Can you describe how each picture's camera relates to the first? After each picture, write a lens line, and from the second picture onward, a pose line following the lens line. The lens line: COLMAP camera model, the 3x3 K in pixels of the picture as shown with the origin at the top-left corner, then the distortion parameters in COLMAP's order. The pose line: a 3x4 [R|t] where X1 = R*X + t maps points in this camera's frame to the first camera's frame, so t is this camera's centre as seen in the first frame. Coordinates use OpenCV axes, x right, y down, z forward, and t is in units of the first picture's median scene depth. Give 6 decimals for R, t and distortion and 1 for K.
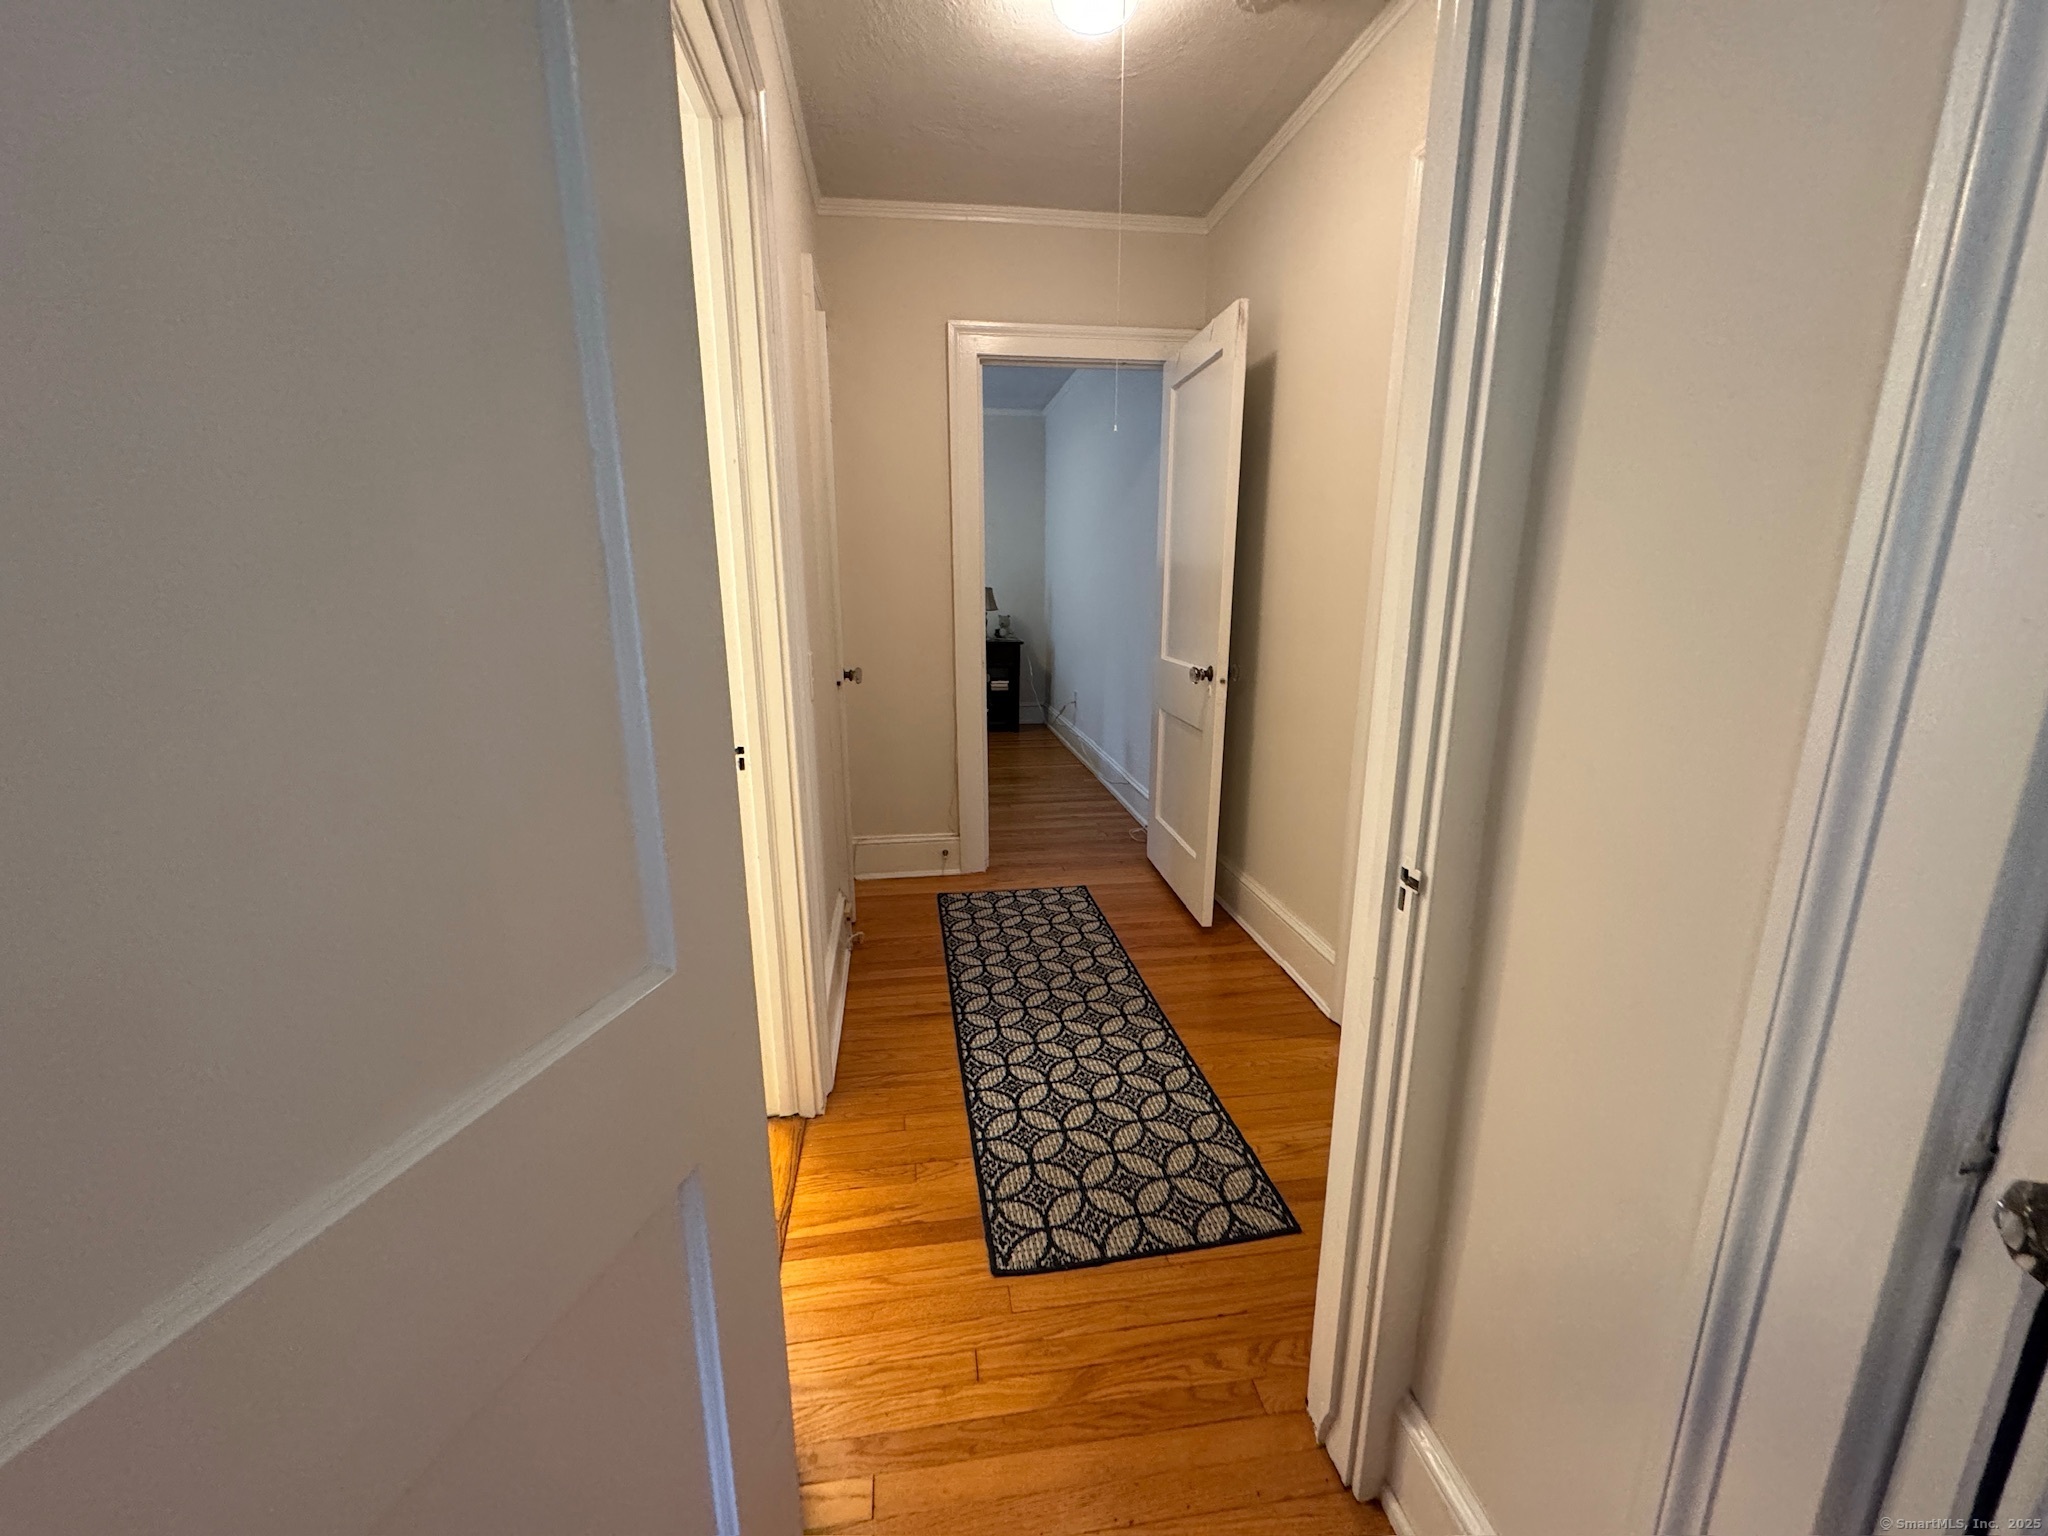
lens RADIAL K [[814.3, 0, 1020.9], [0, 814.3, 760.4], [0, 0, 1]] dist [-0.002340, 0.000190]
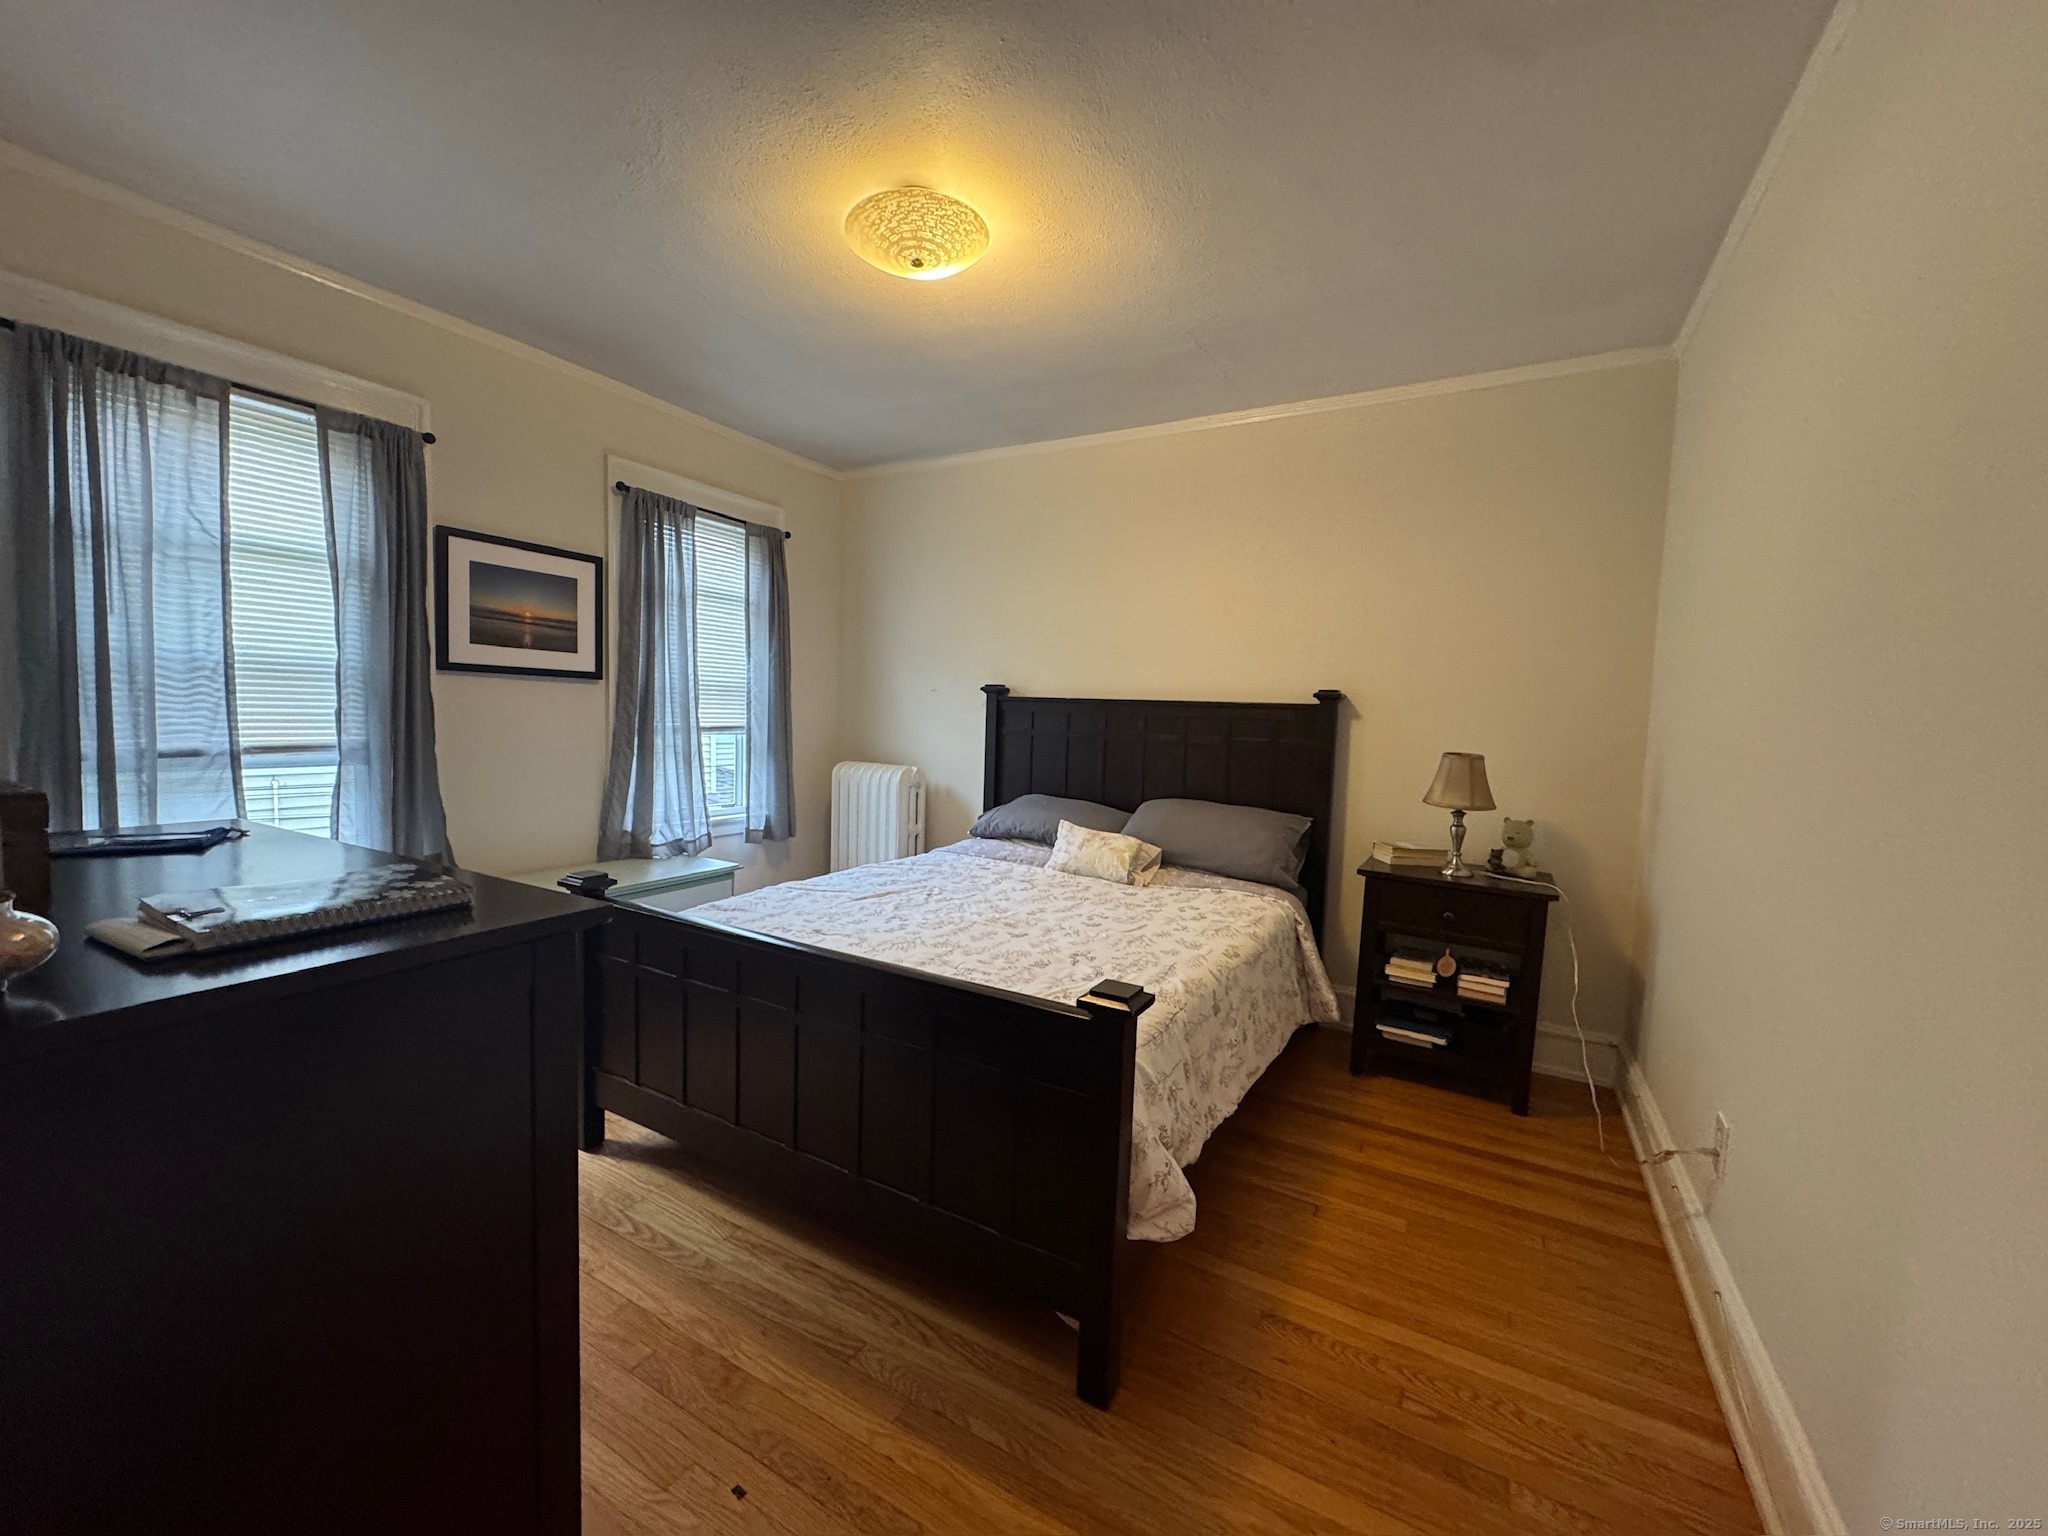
lens RADIAL K [[814.3, 0, 1022.1], [0, 814.3, 766.9], [0, 0, 1]] dist [-0.002340, 0.000190]
pose [[0.788077, 0.067403, -0.611876, 0.068219], [-0.168031, 0.979794, -0.108487, -0.232687], [0.592200, 0.188310, 0.783478, 1.021725]]
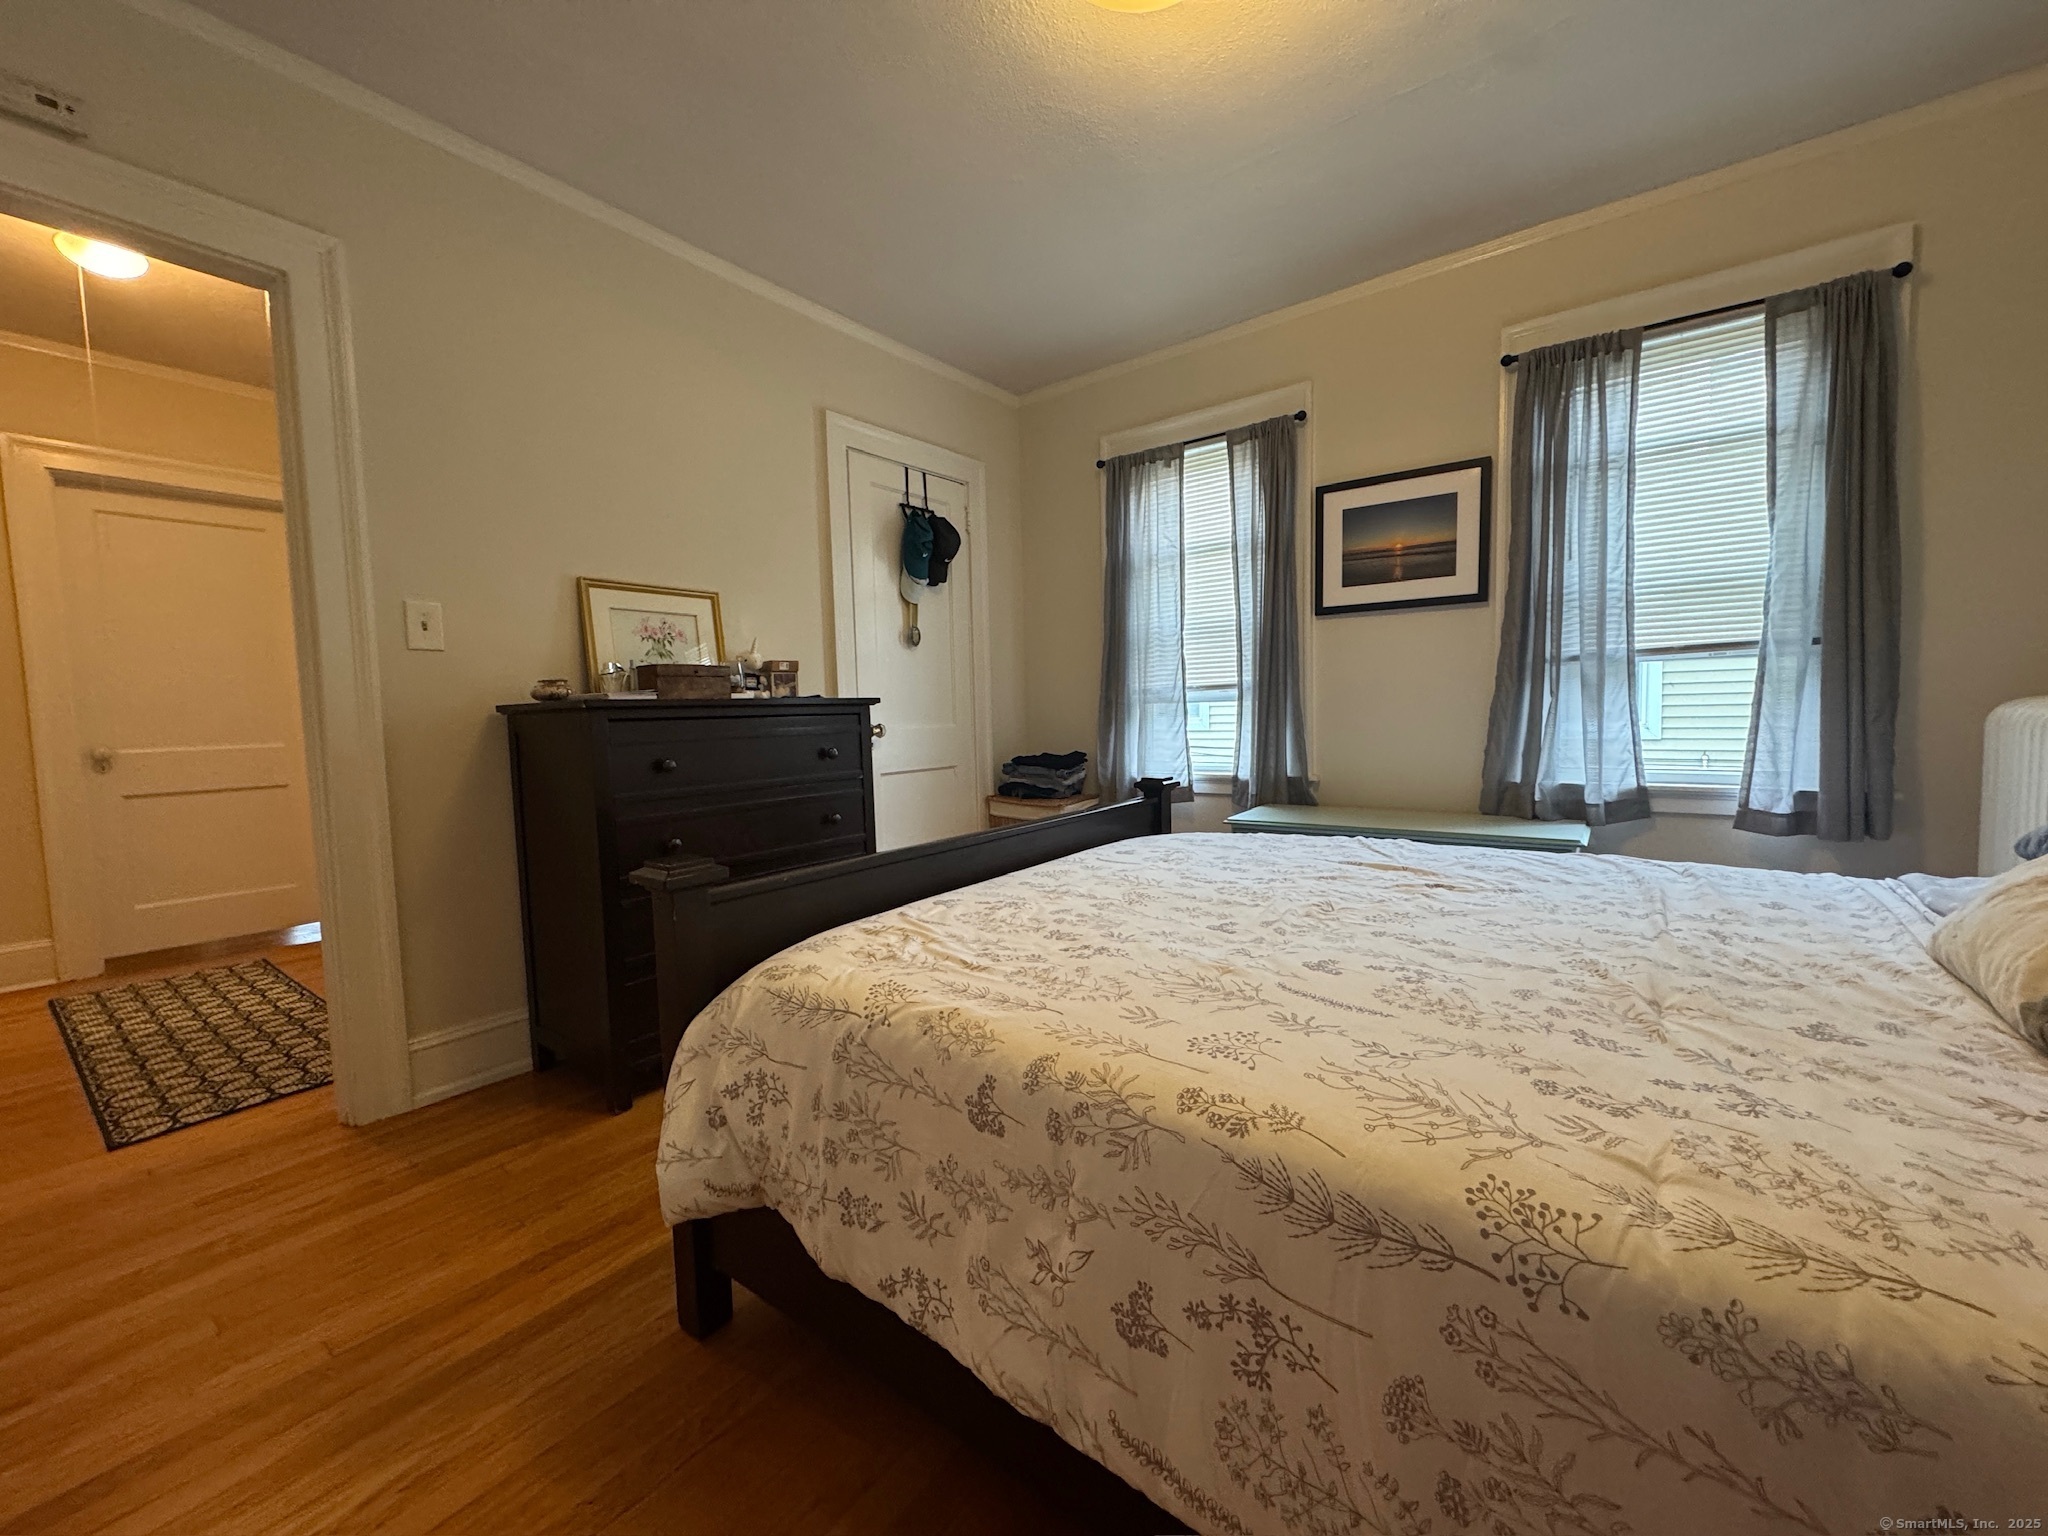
lens RADIAL K [[814.3, 0, 1014.0], [0, 814.3, 765.0], [0, 0, 1]] dist [-0.002340, 0.000190]
pose [[-0.718649, 0.064190, -0.692403, -0.004411], [-0.128813, 0.966208, 0.223268, -0.322703], [0.683338, 0.249642, -0.686097, 1.790889]]
